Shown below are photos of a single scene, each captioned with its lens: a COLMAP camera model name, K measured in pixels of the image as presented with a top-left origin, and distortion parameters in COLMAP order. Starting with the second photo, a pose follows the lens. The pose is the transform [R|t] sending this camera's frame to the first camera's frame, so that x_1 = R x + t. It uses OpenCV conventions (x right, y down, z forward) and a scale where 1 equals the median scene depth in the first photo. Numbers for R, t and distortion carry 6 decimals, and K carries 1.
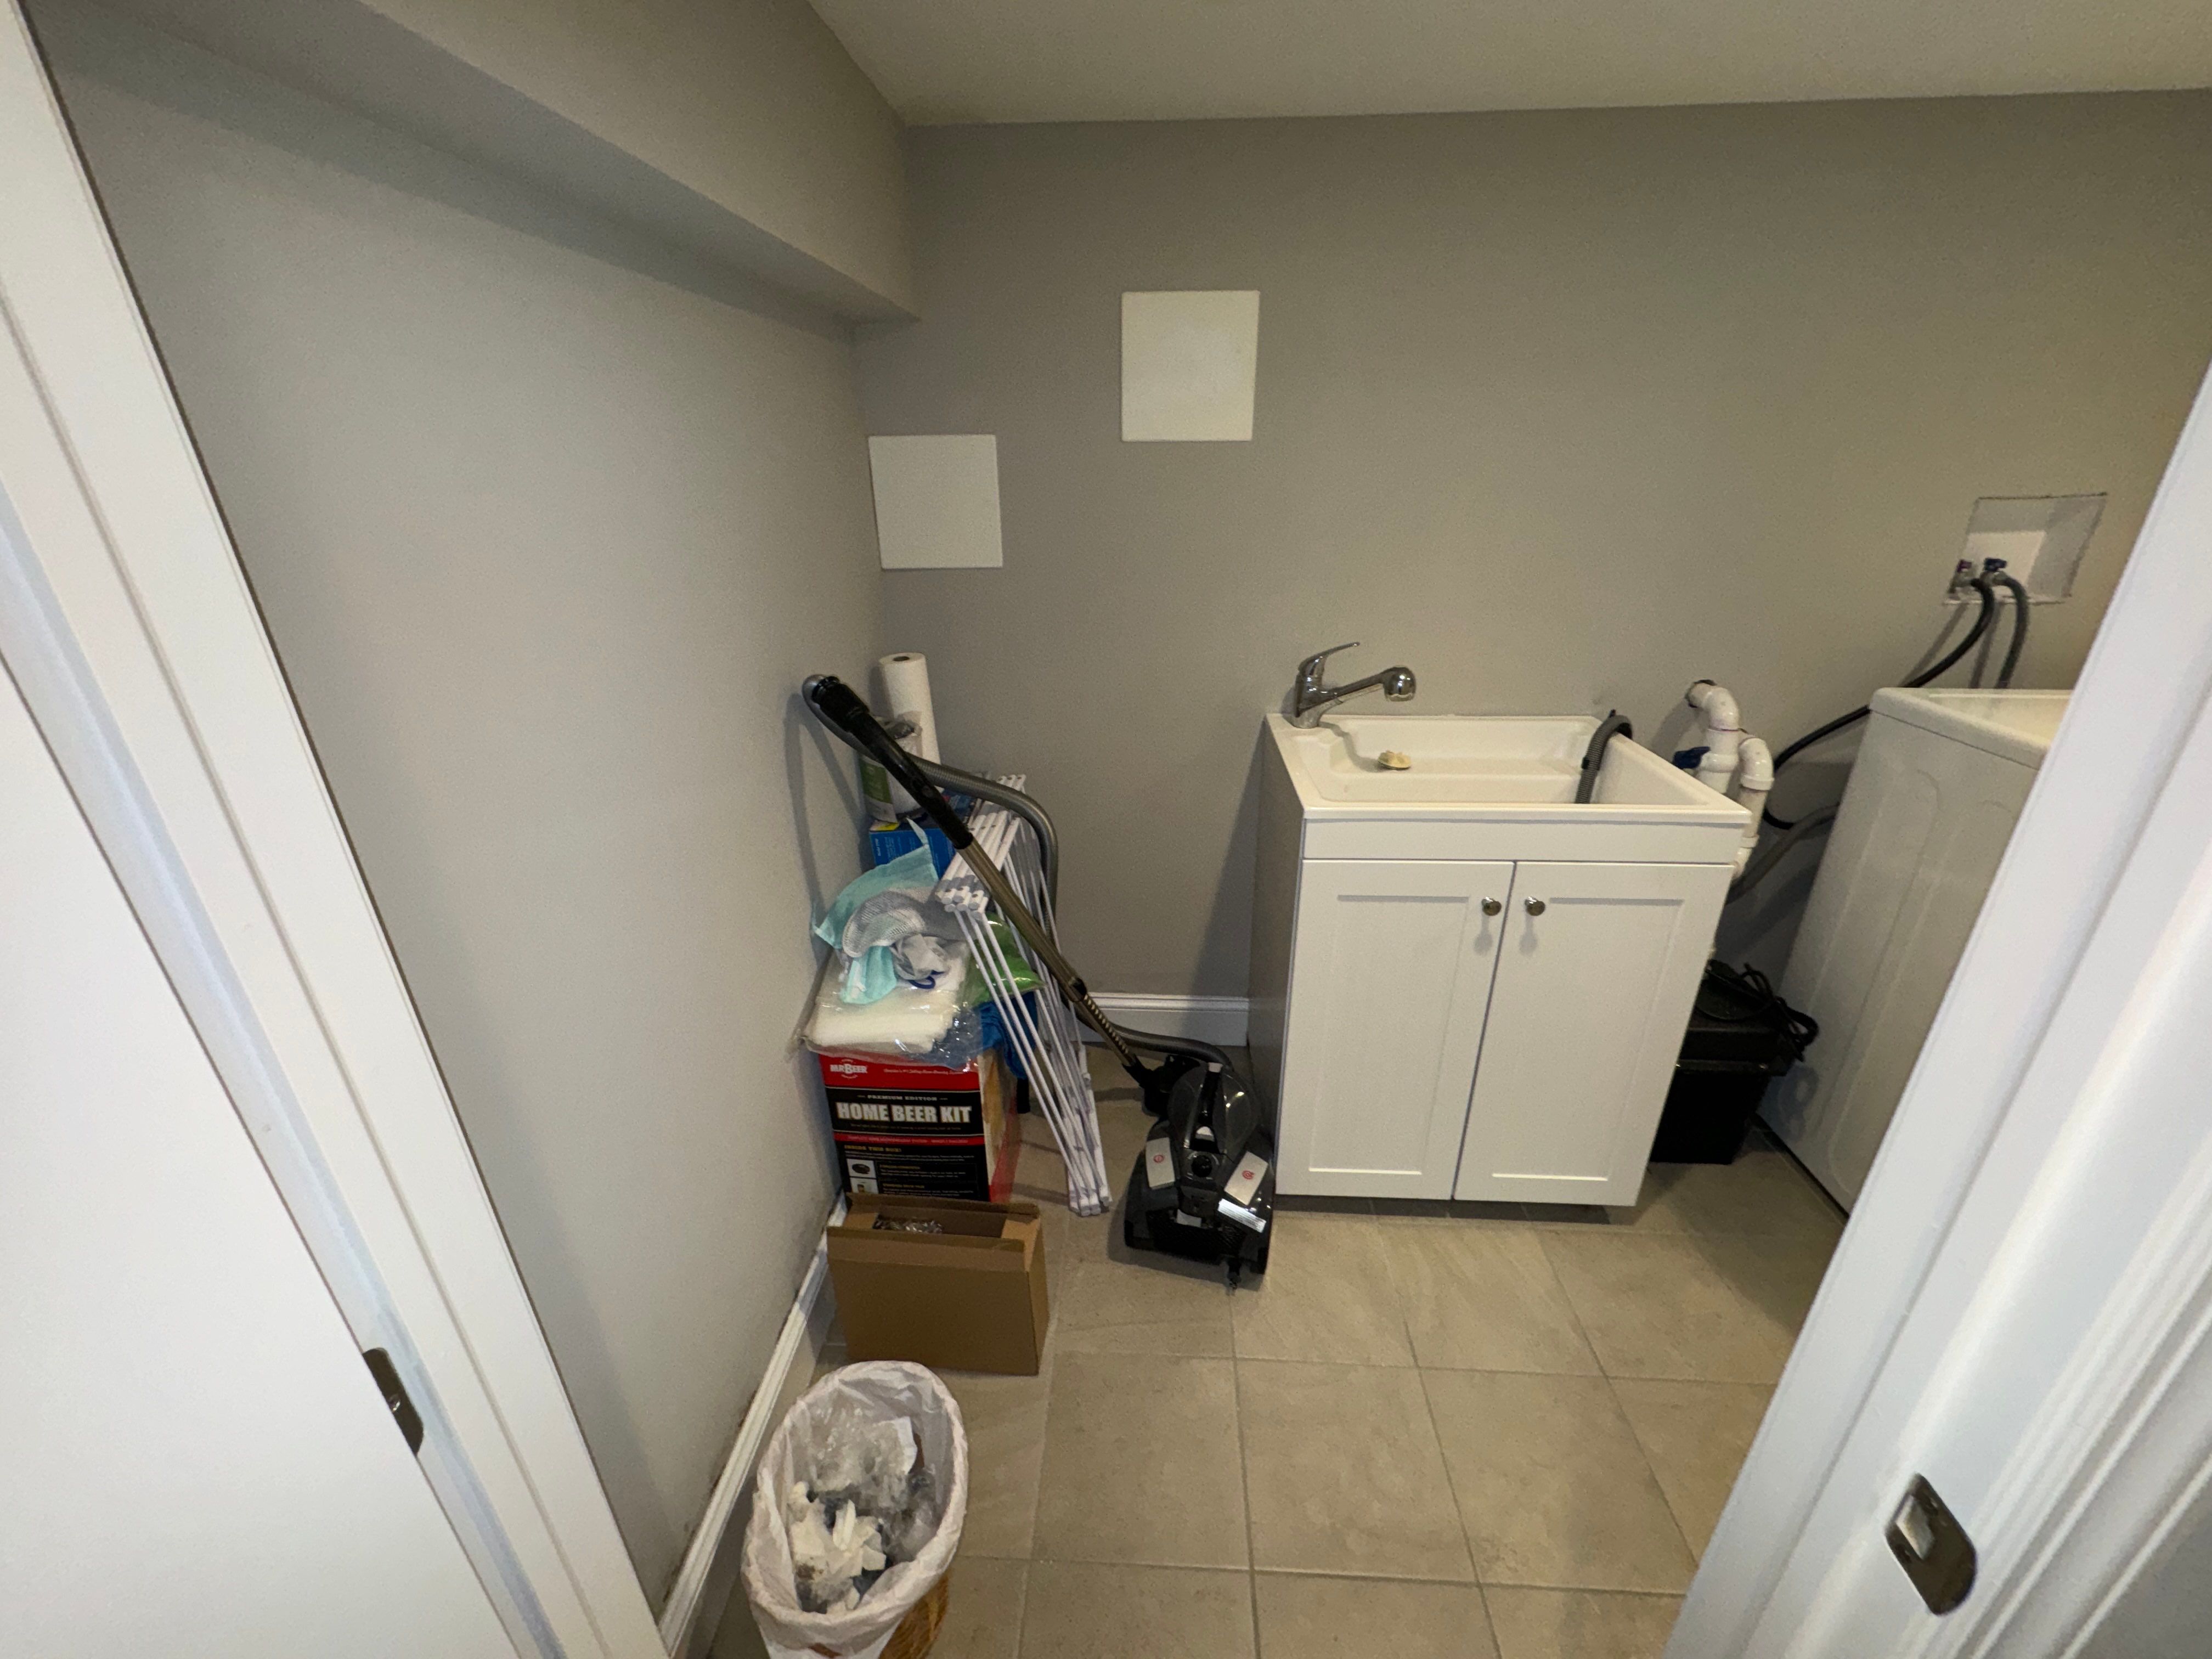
lens RADIAL K [[870.1, 0, 1104.9], [0, 870.1, 810.2], [0, 0, 1]] dist [-0.004088, 0.000269]
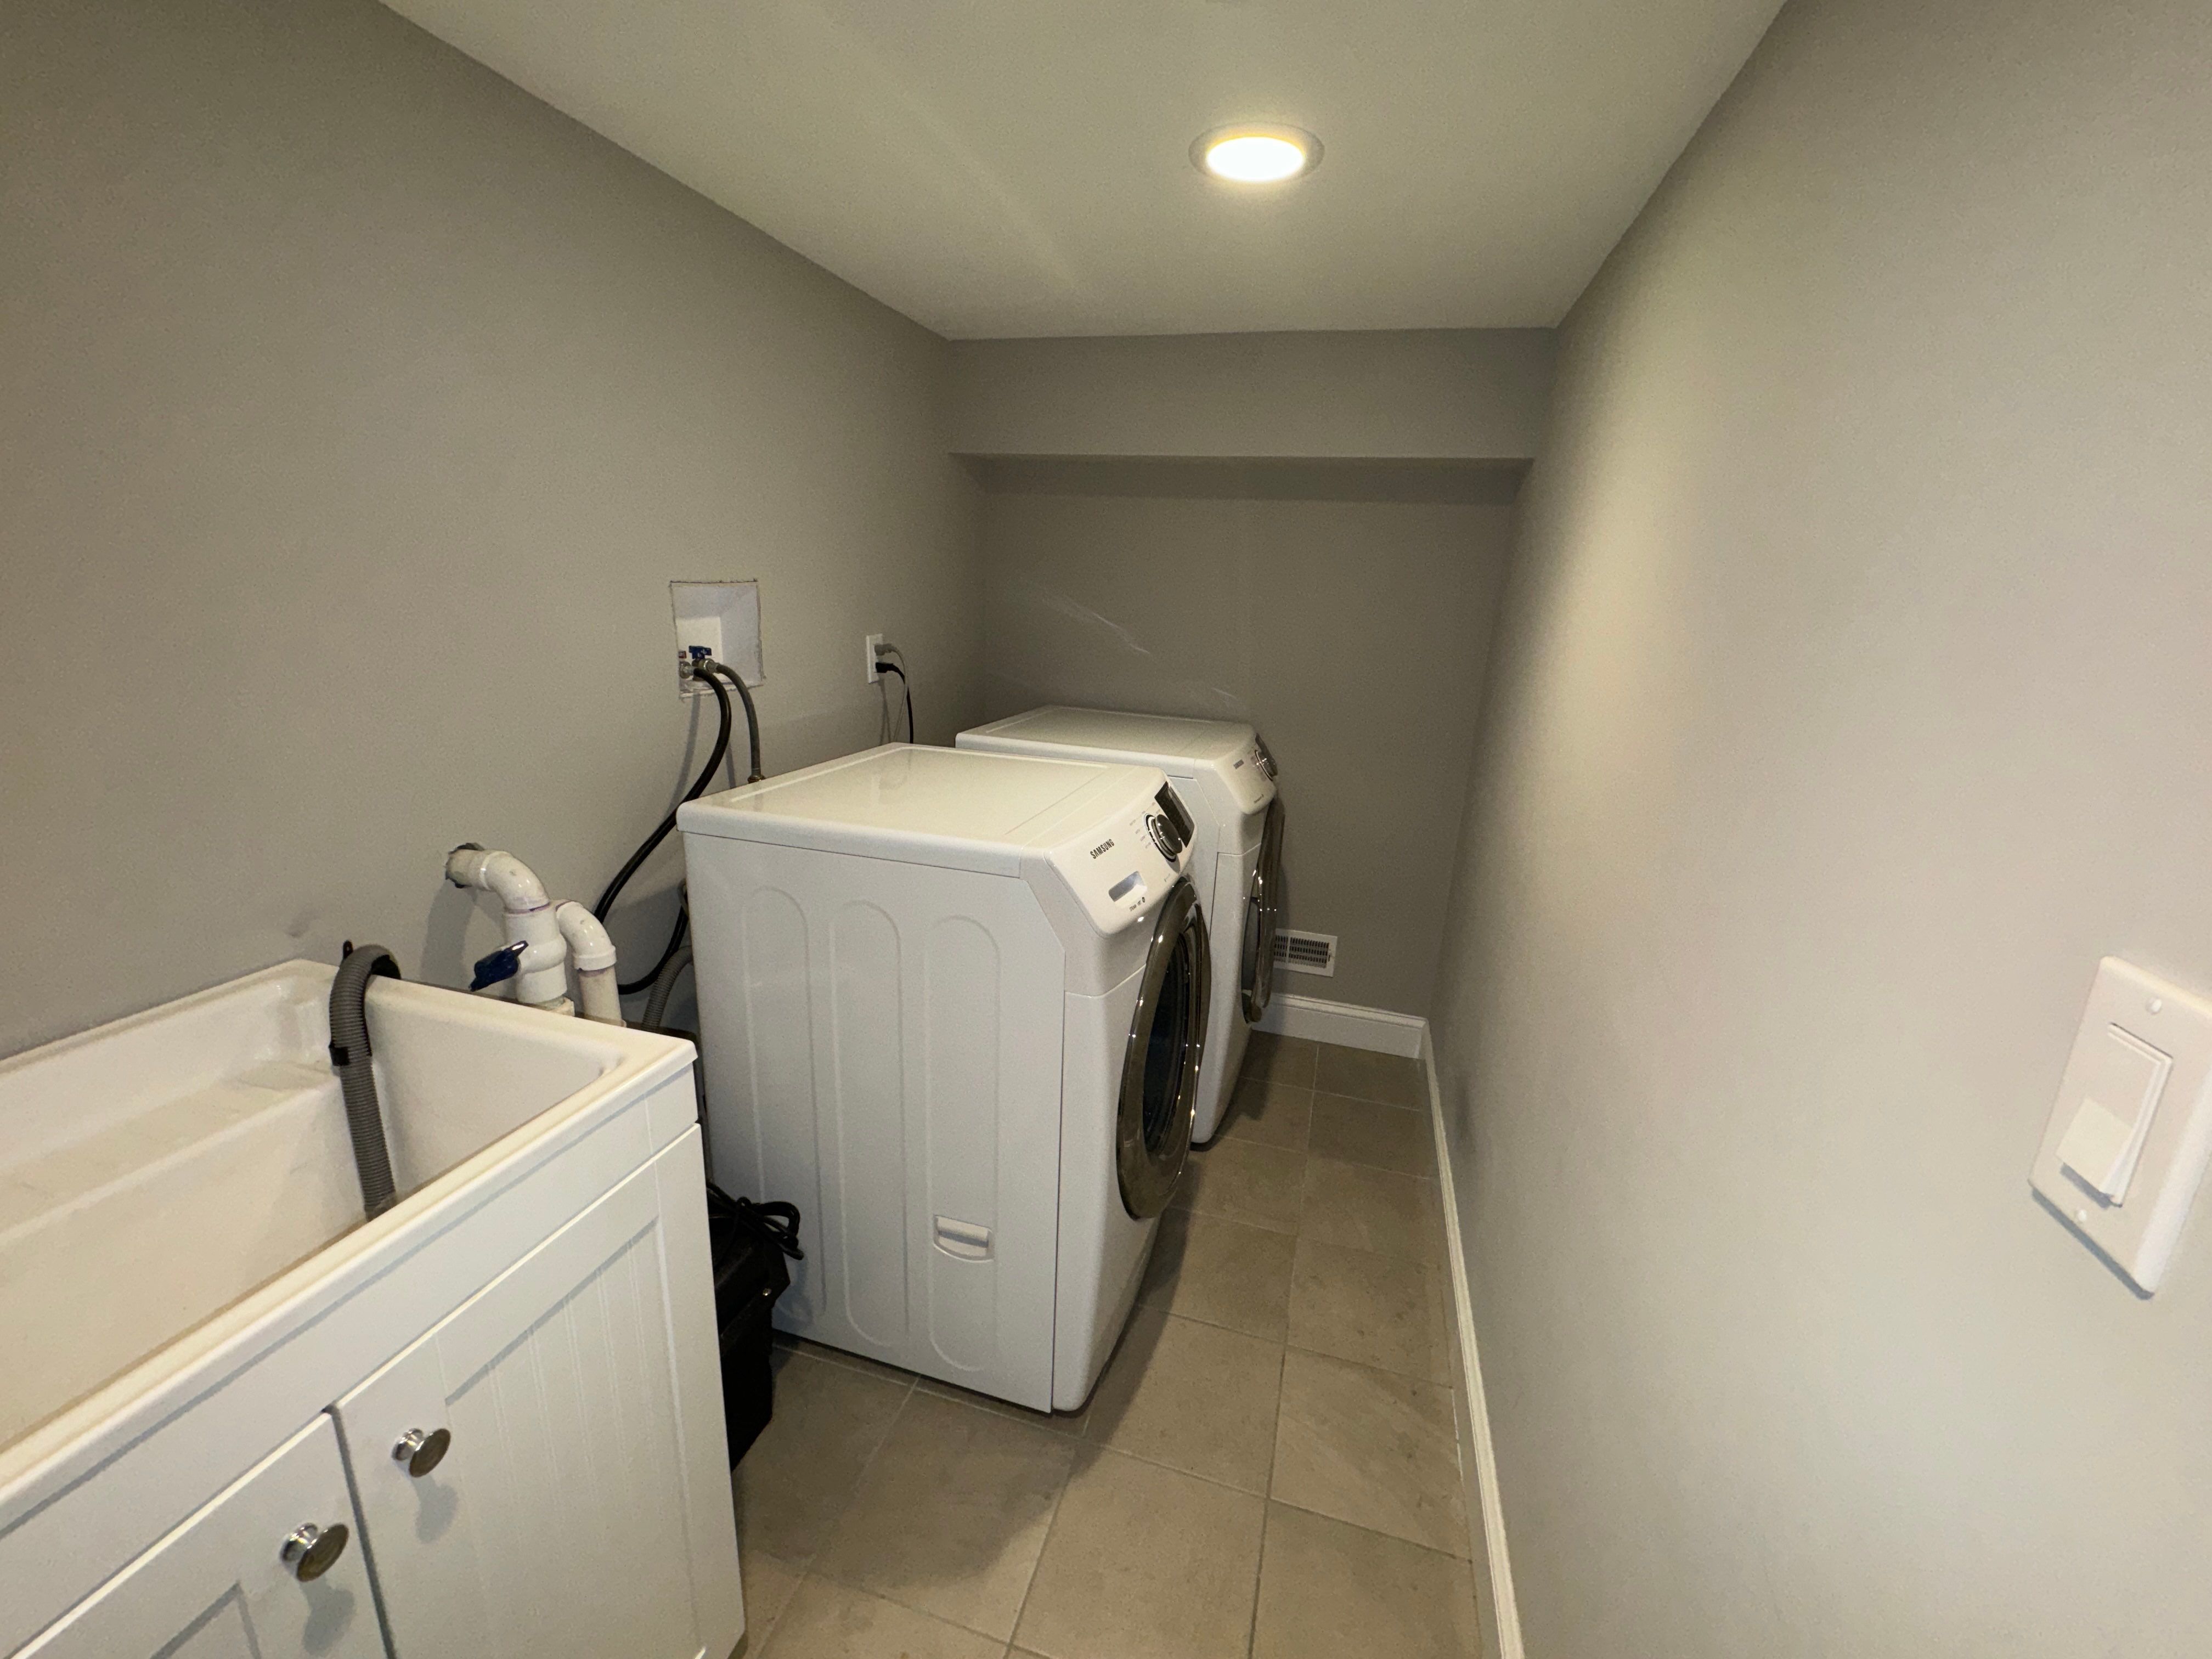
lens RADIAL K [[870.1, 0, 1106.4], [0, 870.1, 828.9], [0, 0, 1]] dist [-0.004088, 0.000269]
pose [[0.214488, -0.237816, 0.947332, 0.186431], [0.327564, 0.931249, 0.159614, -0.111471], [-0.920161, 0.276076, 0.277642, 0.386207]]
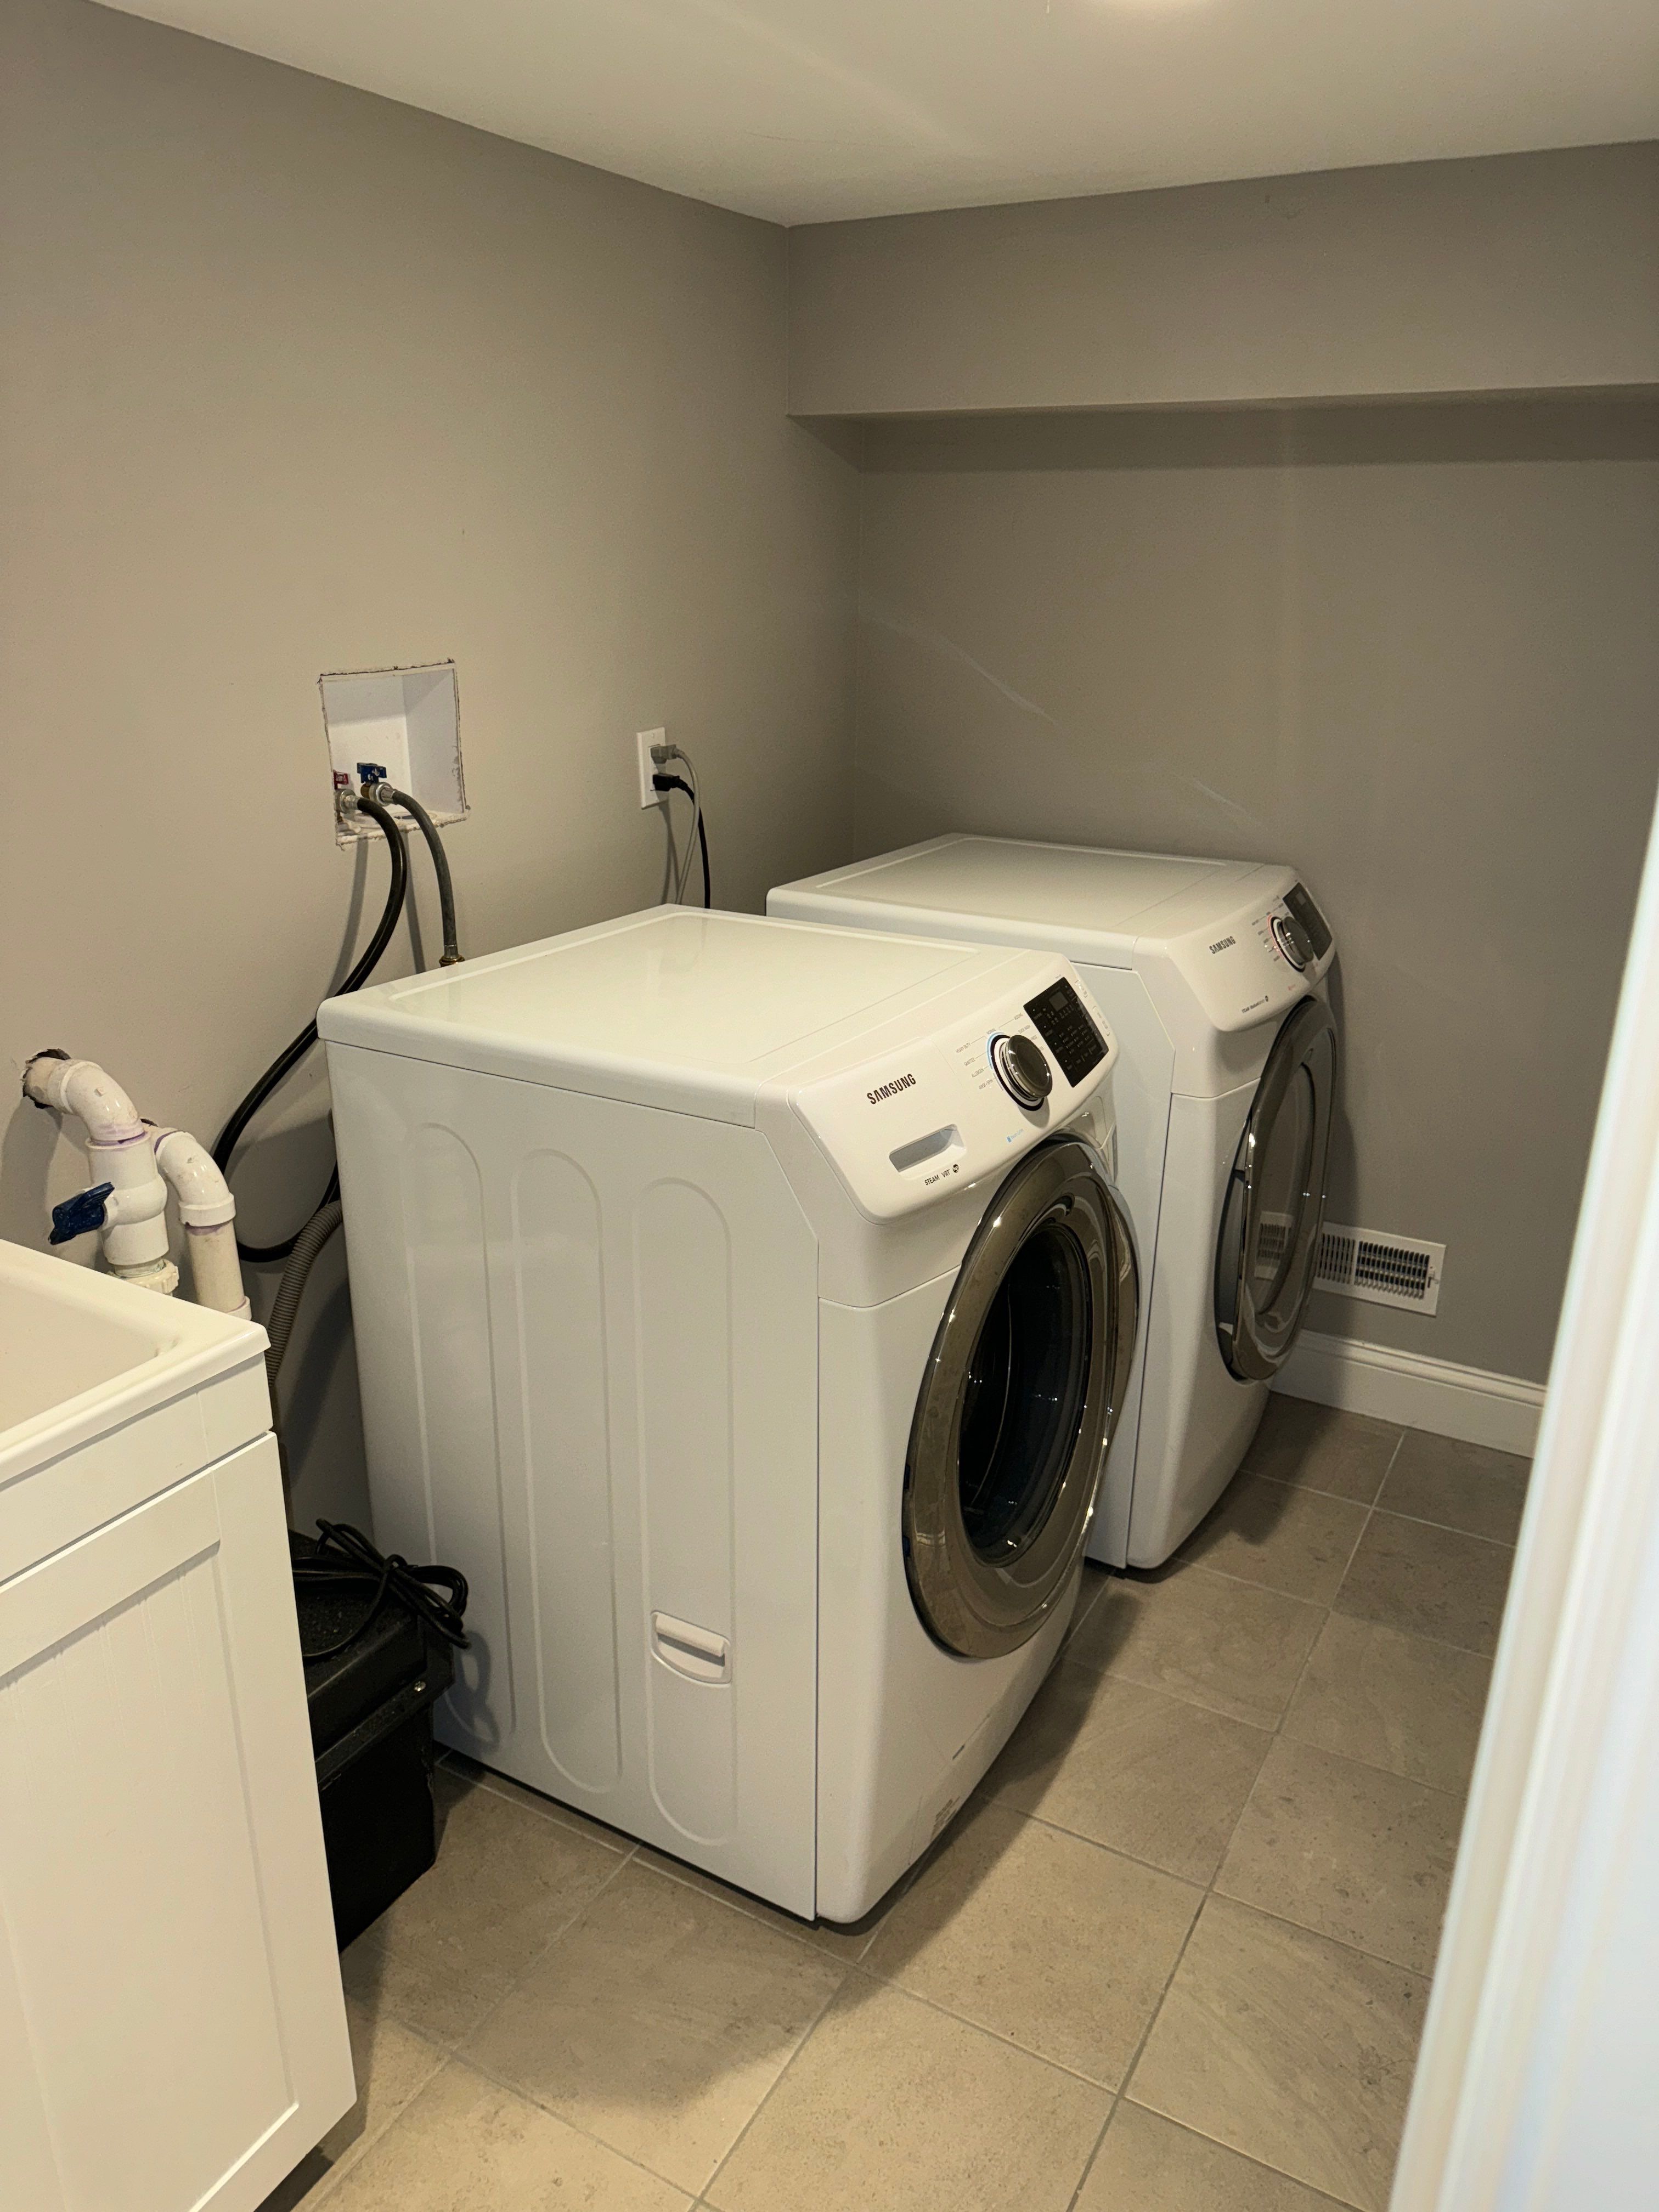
lens RADIAL K [[1556.1, 0, 820.2], [0, 1556.1, 1117.4], [0, 0, 1]] dist [0.008900, -0.023654]
pose [[0.443938, -0.282692, 0.850296, 0.127998], [0.332048, 0.933273, 0.136917, -0.093577], [-0.832264, 0.221557, 0.508183, 0.199096]]
